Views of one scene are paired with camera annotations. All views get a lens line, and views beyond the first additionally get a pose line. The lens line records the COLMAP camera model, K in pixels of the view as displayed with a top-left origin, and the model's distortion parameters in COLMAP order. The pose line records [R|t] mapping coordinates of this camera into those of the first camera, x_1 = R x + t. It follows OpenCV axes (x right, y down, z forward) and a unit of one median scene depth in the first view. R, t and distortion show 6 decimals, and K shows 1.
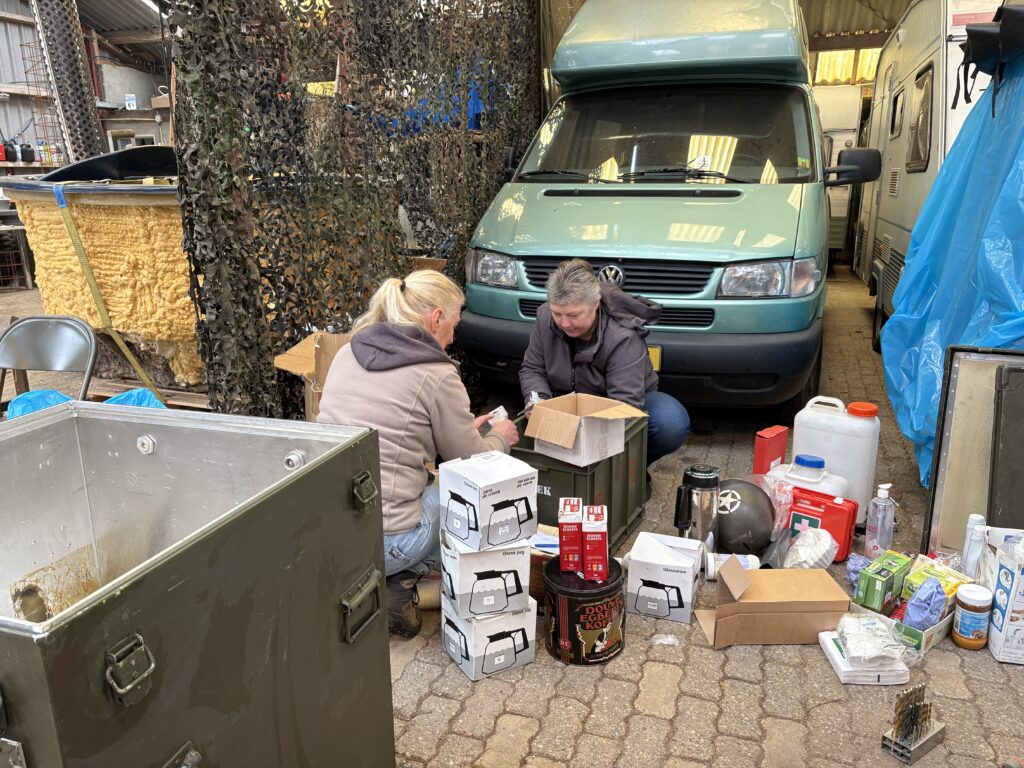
lens RADIAL K [[783.5, 0, 505.8], [0, 783.5, 386.0], [0, 0, 1]] dist [0.039187, -0.042875]
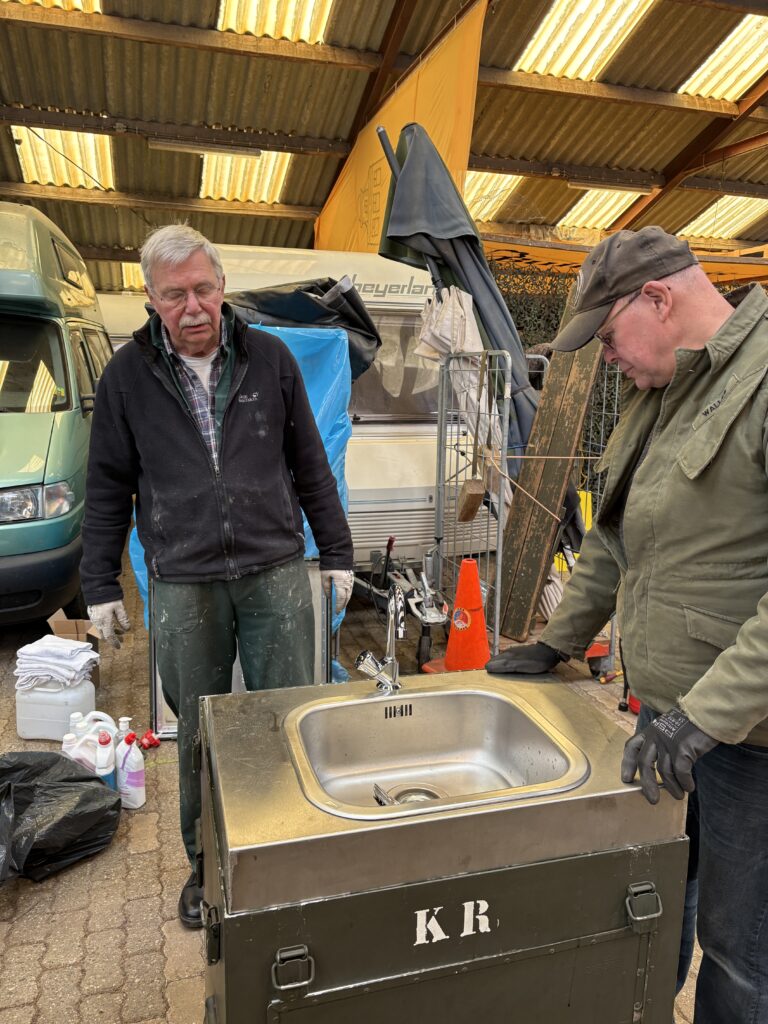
lens RADIAL K [[777.9, 0, 381.4], [0, 777.9, 511.2], [0, 0, 1]] dist [0.052277, -0.050483]
pose [[0.810729, -0.080253, 0.579895, 0.123189], [0.117569, 0.992698, -0.026988, -0.043588], [-0.573495, 0.090058, 0.814244, -0.184777]]
